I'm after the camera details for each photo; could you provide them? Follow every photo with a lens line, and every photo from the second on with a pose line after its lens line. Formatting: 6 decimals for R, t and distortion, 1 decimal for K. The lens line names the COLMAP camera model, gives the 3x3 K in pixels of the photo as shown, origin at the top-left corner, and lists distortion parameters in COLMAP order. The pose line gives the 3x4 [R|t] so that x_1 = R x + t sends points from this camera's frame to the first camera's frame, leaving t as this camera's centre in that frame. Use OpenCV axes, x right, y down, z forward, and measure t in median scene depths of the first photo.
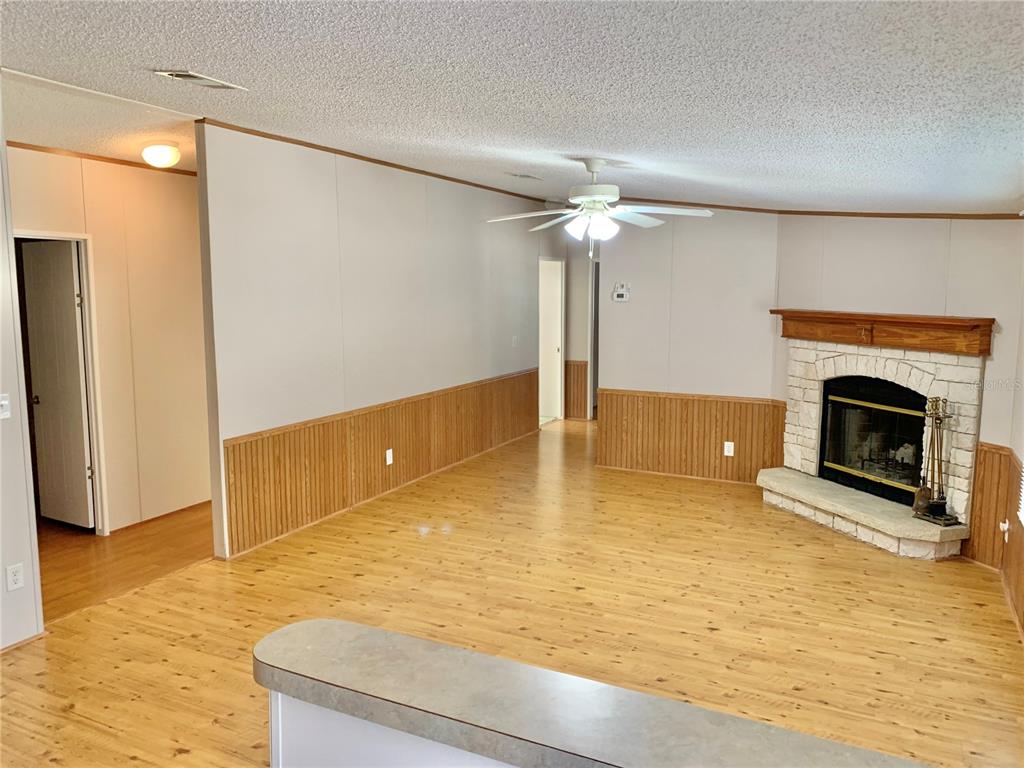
lens RADIAL K [[767.8, 0, 506.1], [0, 767.8, 386.1], [0, 0, 1]] dist [0.102890, -0.197743]
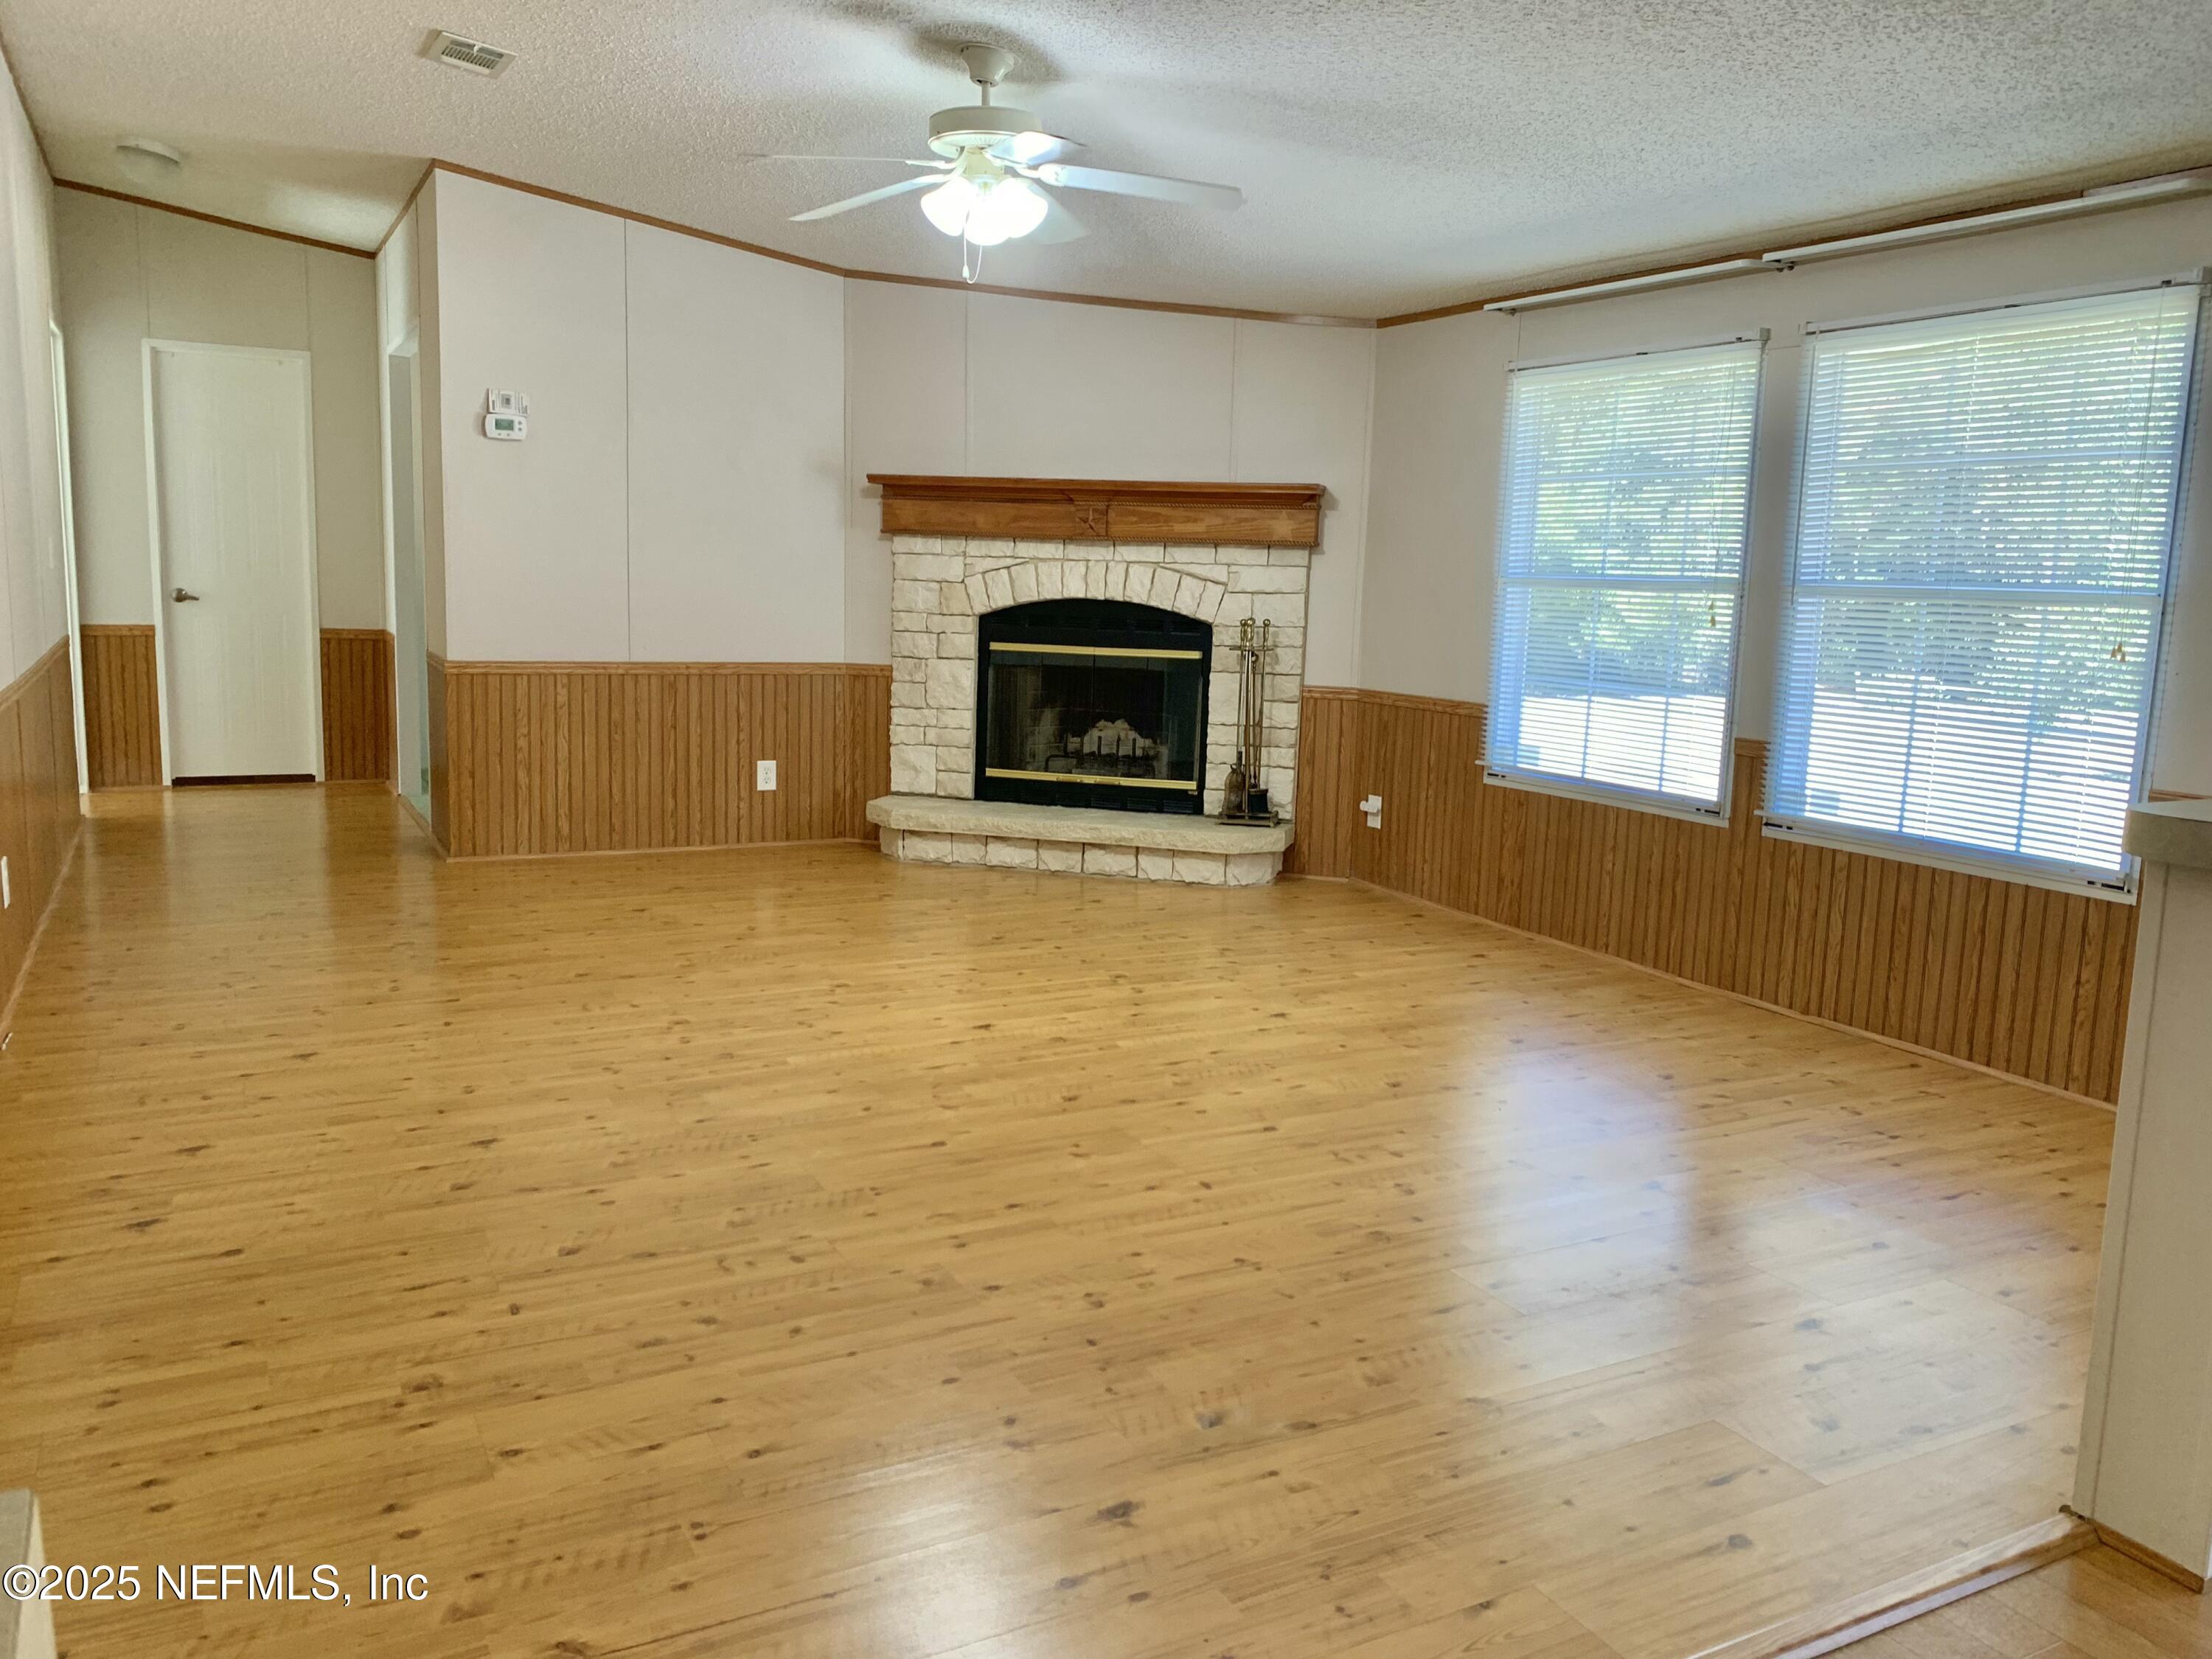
lens RADIAL K [[1658.6, 0, 1093.3], [0, 1658.6, 834.0], [0, 0, 1]] dist [0.102890, -0.197743]
pose [[0.578724, -0.108347, 0.808294, -0.495256], [0.071587, 0.994059, 0.081993, 0.056026], [-0.812375, 0.010412, 0.583042, 0.288542]]
